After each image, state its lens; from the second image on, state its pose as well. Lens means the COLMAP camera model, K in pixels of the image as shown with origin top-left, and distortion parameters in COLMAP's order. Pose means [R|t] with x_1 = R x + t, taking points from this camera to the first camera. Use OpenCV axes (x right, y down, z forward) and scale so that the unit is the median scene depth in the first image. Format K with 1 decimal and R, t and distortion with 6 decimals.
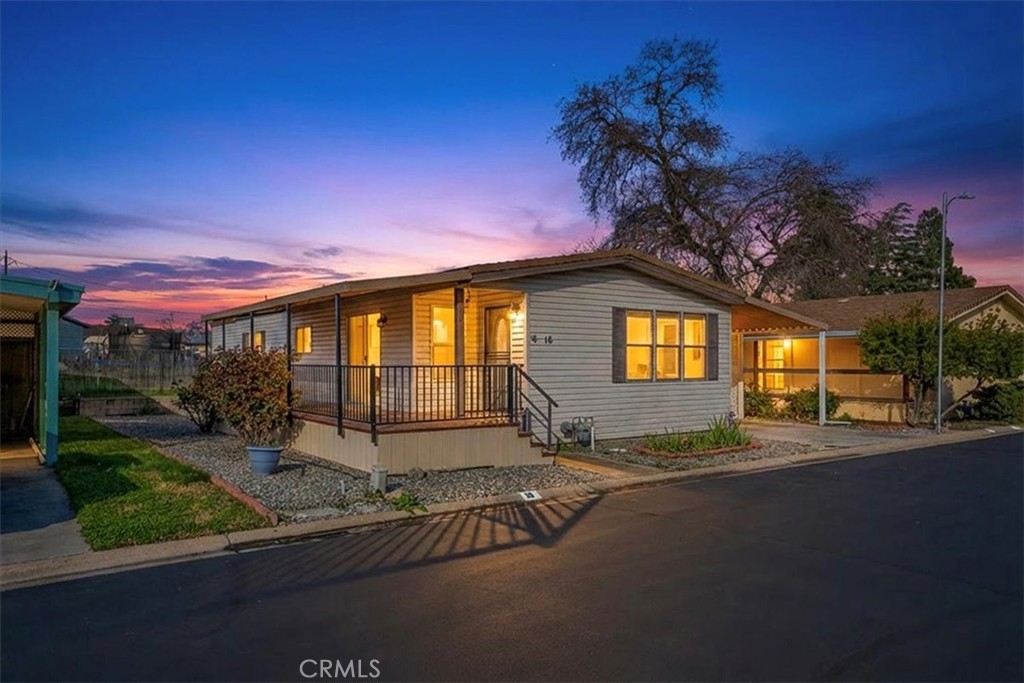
lens RADIAL K [[725.4, 0, 535.2], [0, 725.4, 365.4], [0, 0, 1]] dist [0.061904, 0.000459]
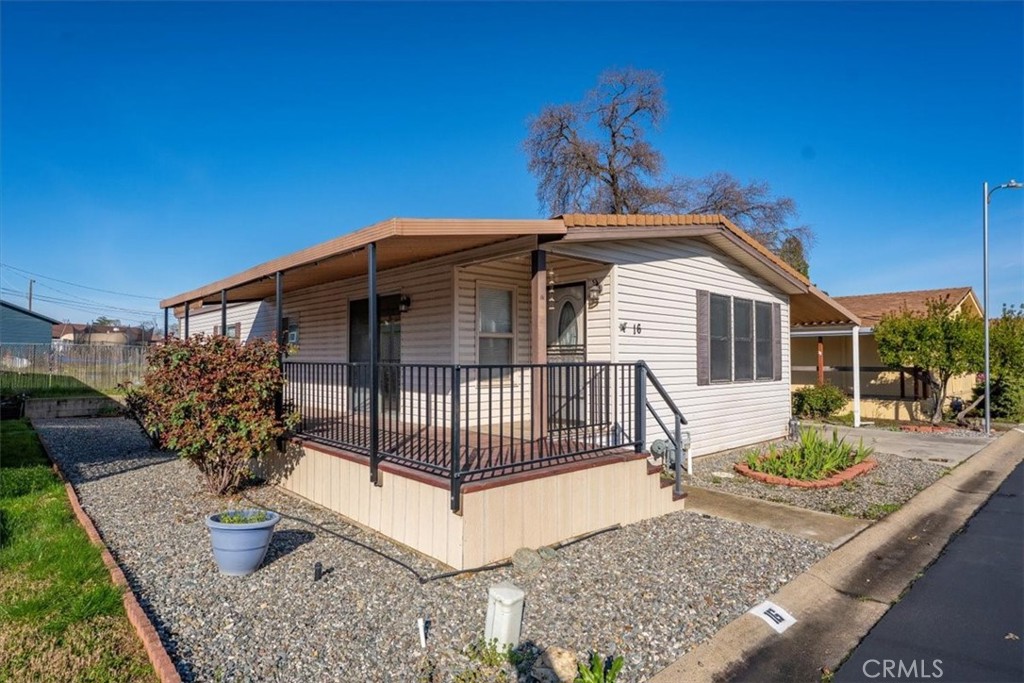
lens RADIAL K [[566.6, 0, 514.2], [0, 566.6, 345.8], [0, 0, 1]] dist [0.019320, -0.002841]
pose [[0.994919, 0.004078, 0.100593, -0.138528], [-0.001211, 0.999592, -0.028541, -0.000923], [-0.100668, 0.028274, 0.994518, 0.362979]]
